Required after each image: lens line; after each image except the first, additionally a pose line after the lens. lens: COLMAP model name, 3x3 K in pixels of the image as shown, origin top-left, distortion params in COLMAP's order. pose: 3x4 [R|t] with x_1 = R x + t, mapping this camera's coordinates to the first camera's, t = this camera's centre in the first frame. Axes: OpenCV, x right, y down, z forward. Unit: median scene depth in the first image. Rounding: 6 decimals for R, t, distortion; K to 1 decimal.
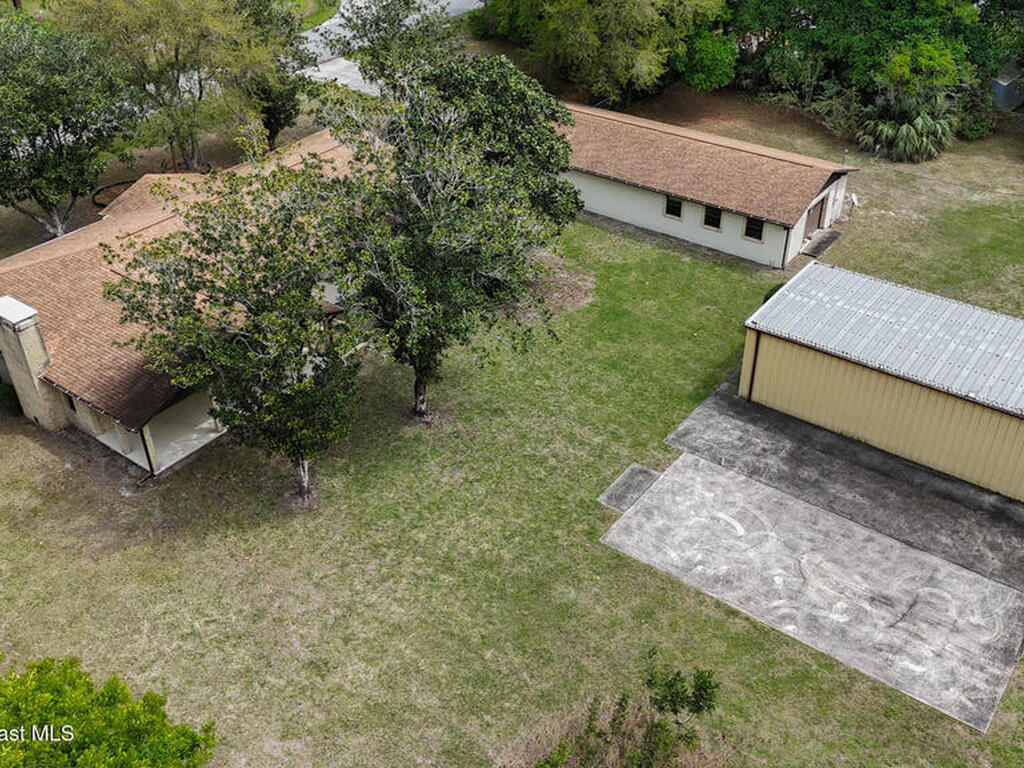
lens RADIAL K [[1013.3, 0, 528.9], [0, 1013.3, 386.5], [0, 0, 1]] dist [0.042391, 0.000000]
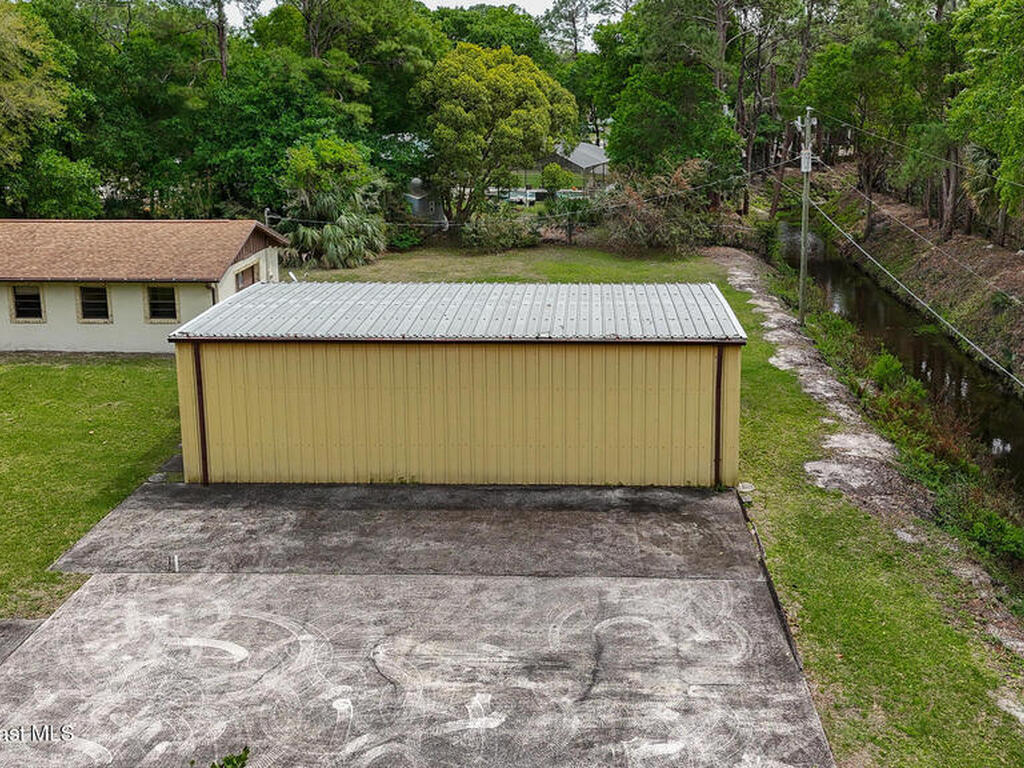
lens RADIAL K [[1013.3, 0, 549.9], [0, 1013.3, 313.0], [0, 0, 1]] dist [0.042391, 0.000000]
pose [[0.826386, -0.124394, 0.549192, 0.081276], [0.324442, 0.902322, -0.283818, 0.171640], [-0.460243, 0.412724, 0.786025, 0.465642]]
